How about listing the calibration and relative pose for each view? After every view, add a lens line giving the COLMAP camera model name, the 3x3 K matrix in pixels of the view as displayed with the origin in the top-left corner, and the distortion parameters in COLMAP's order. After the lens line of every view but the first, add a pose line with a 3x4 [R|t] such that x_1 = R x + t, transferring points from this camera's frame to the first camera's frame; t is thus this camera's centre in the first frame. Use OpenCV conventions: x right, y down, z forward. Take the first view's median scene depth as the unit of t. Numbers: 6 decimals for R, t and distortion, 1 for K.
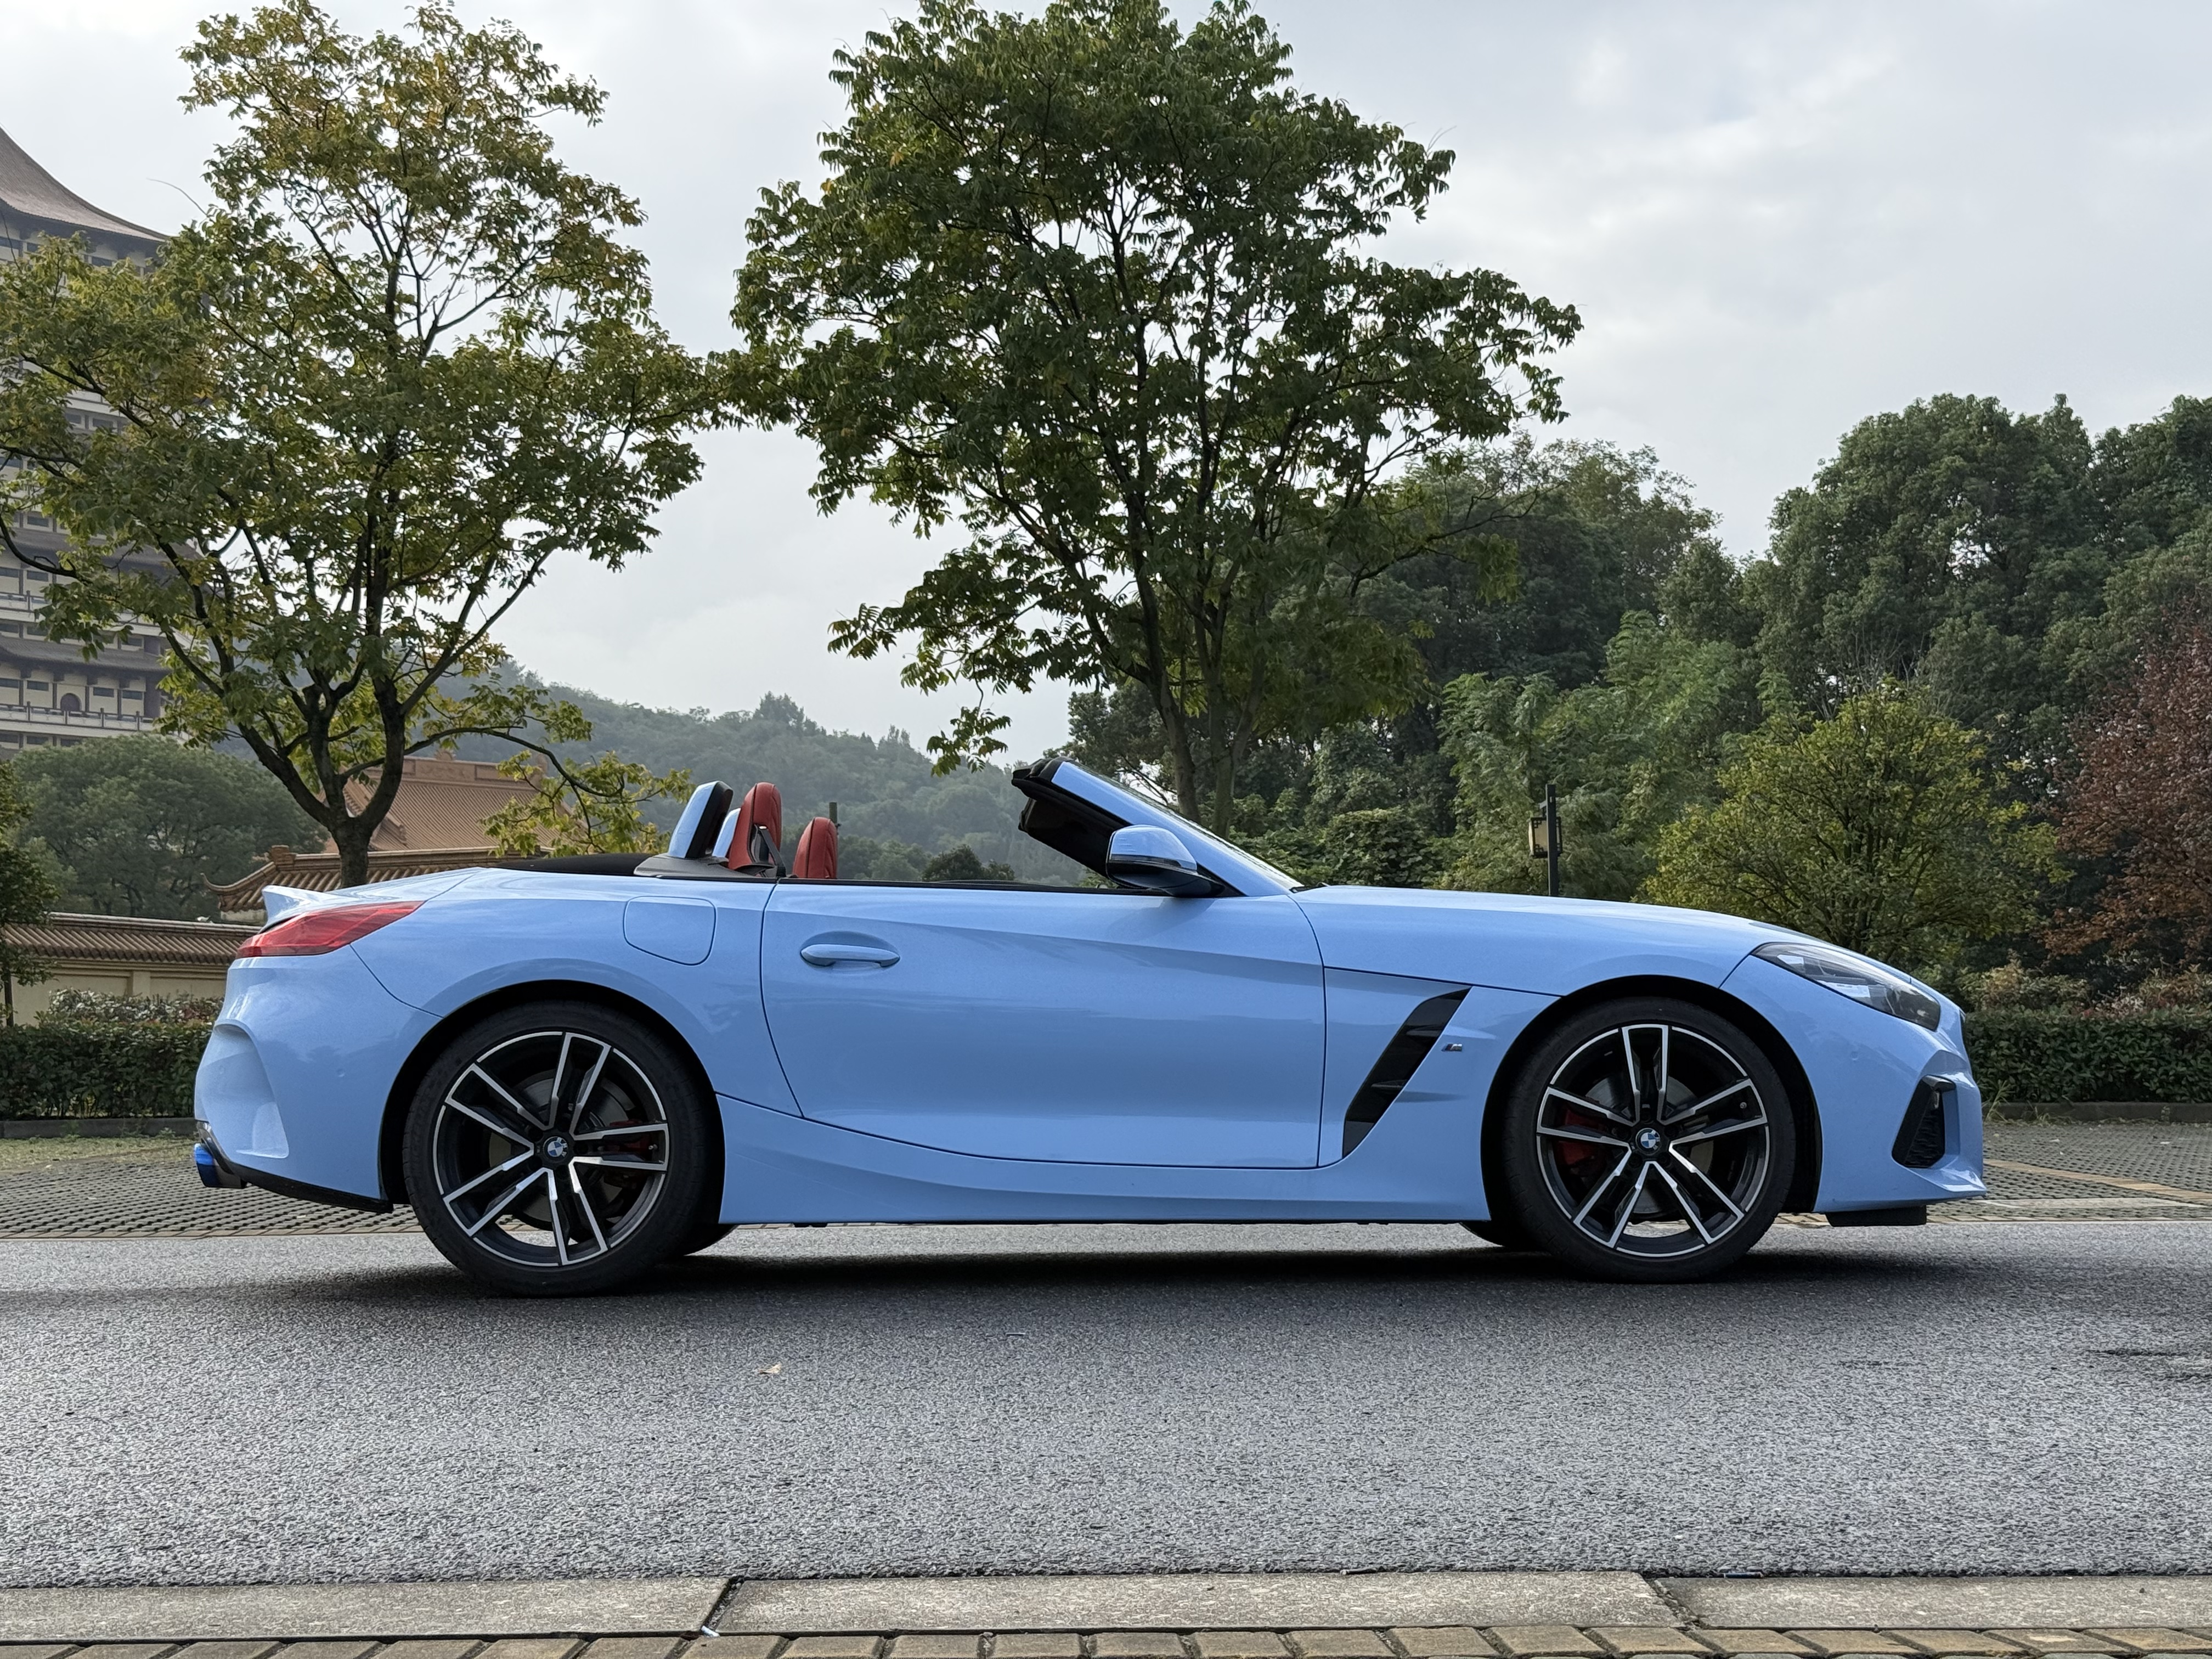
lens RADIAL K [[3069.2, 0, 1106.0], [0, 3069.2, 829.5], [0, 0, 1]] dist [0.228464, -0.654481]
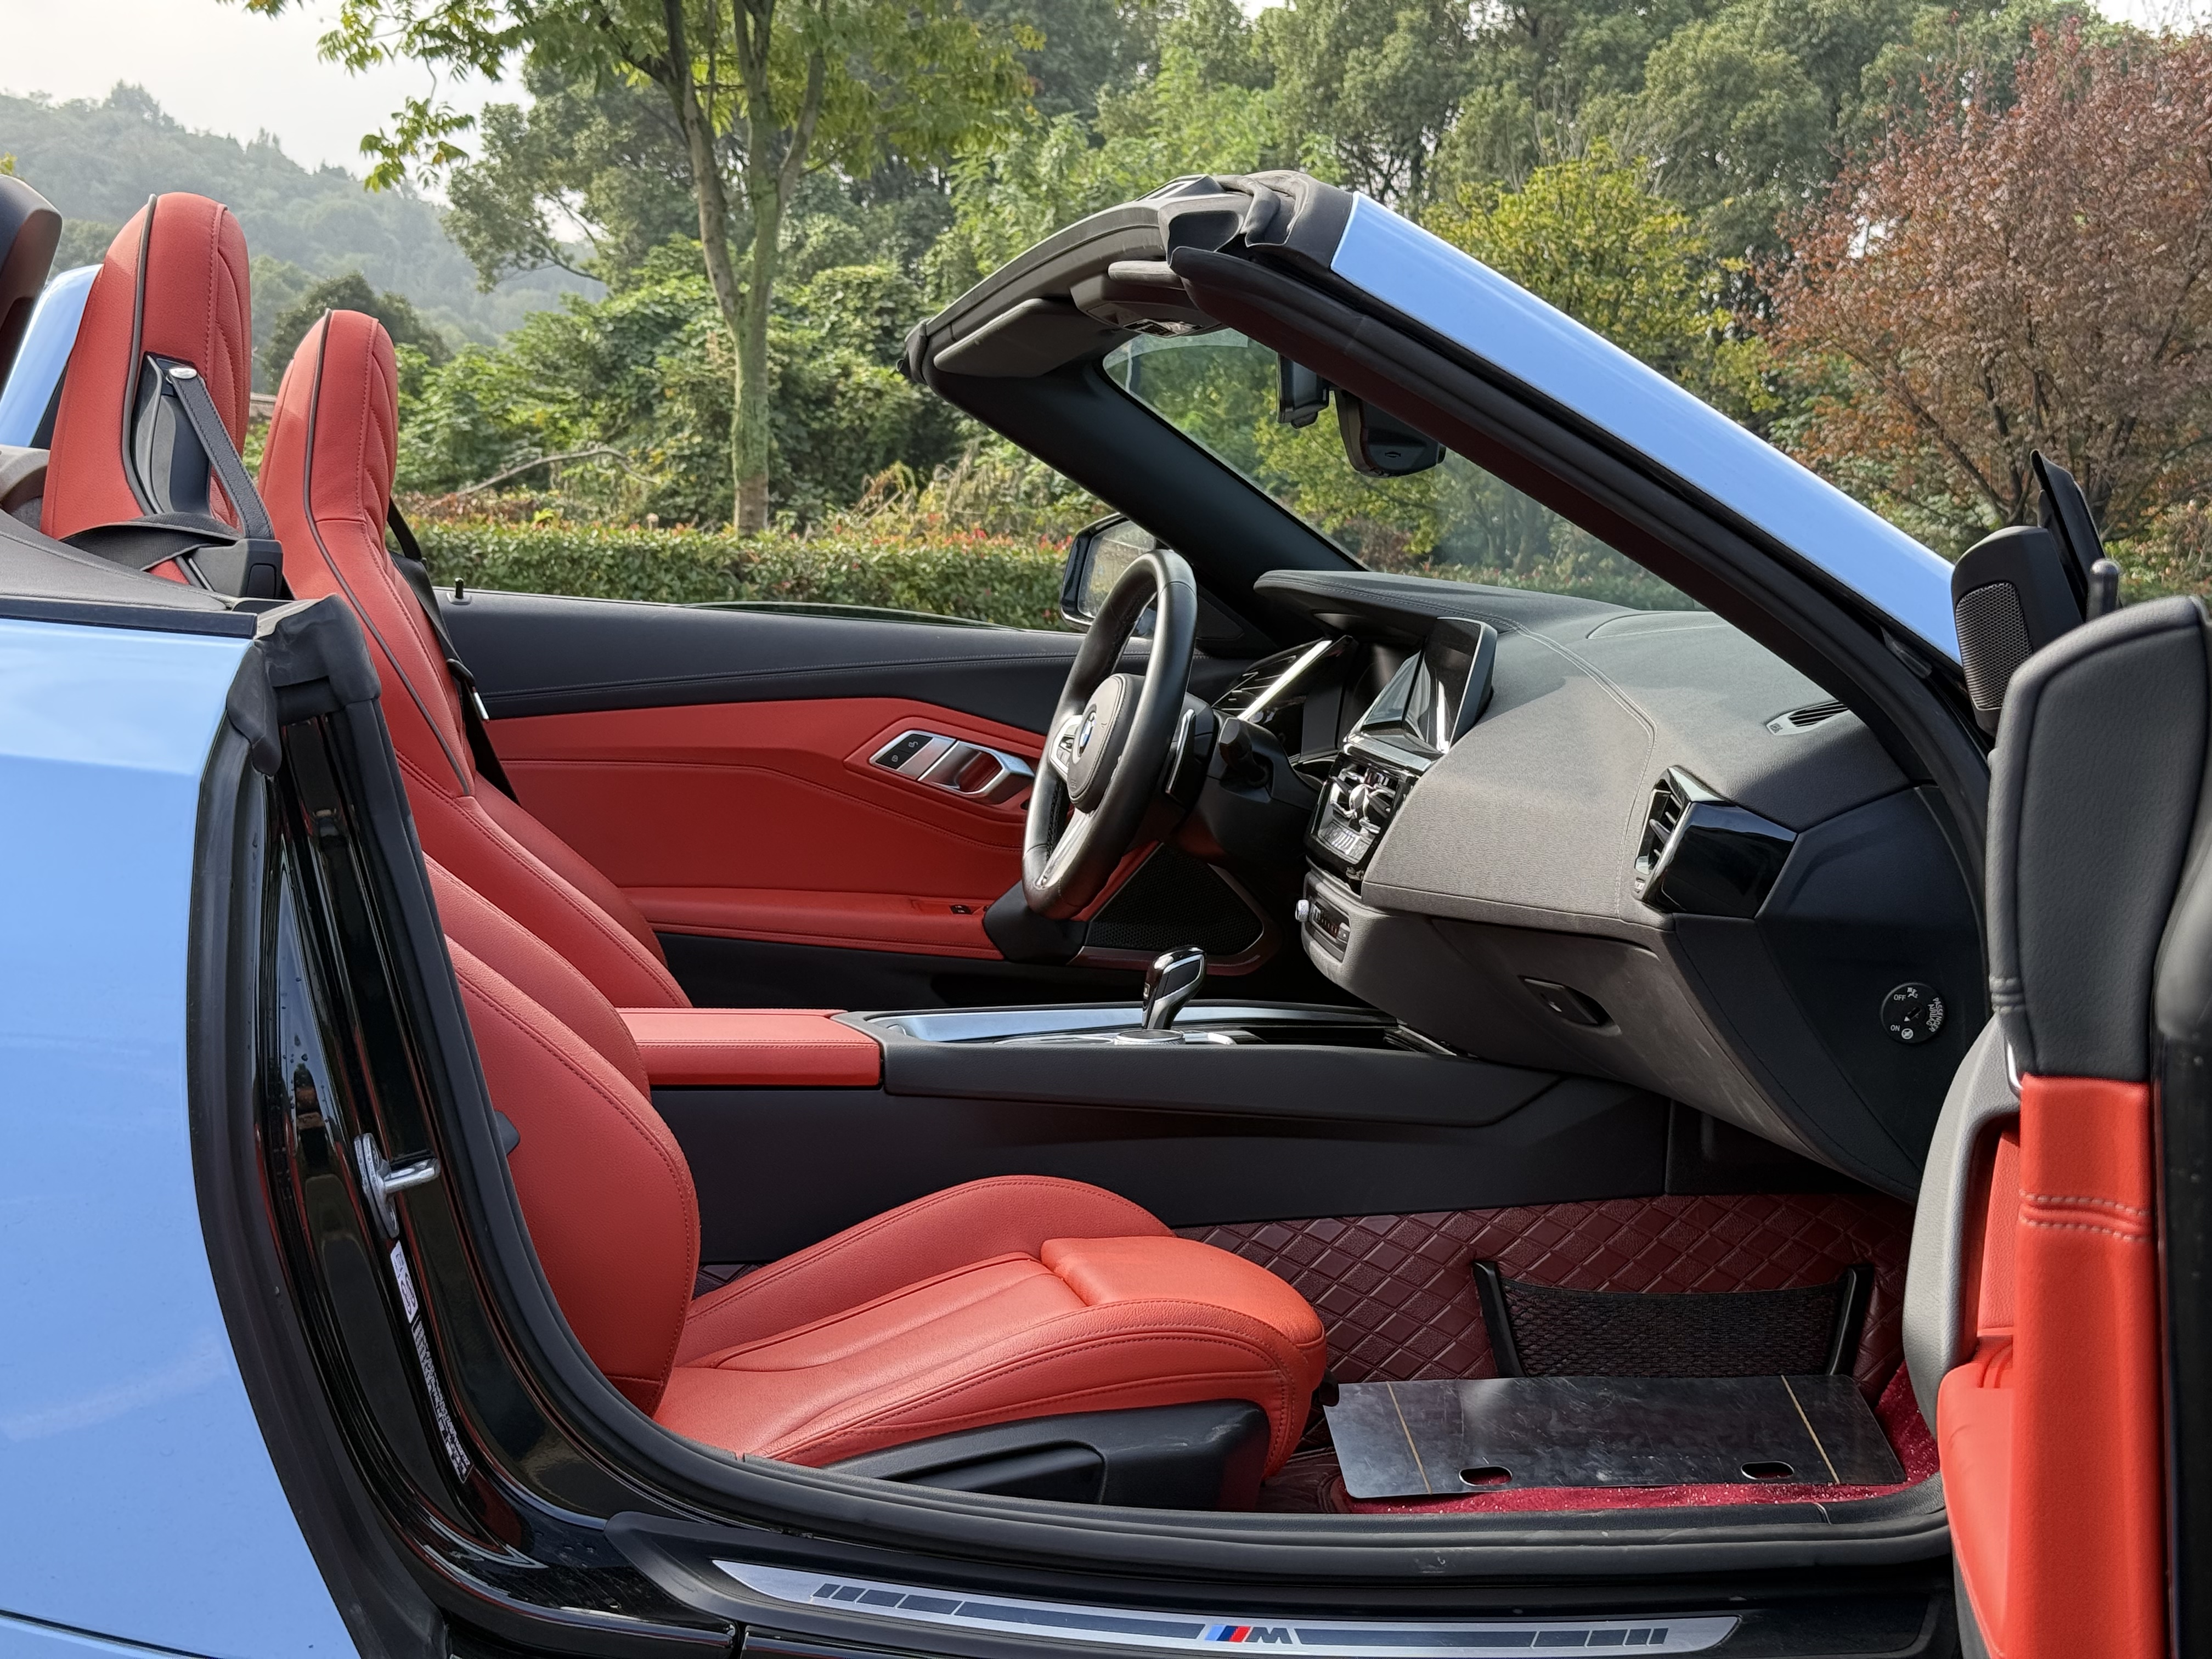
lens RADIAL K [[3069.2, 0, 1106.0], [0, 3069.2, 829.5], [0, 0, 1]] dist [0.228464, -0.654481]
pose [[0.980059, 0.023081, 0.197359, -0.012260], [-0.057301, 0.983866, 0.169485, -0.001665], [-0.190263, -0.177414, 0.965569, 0.102948]]
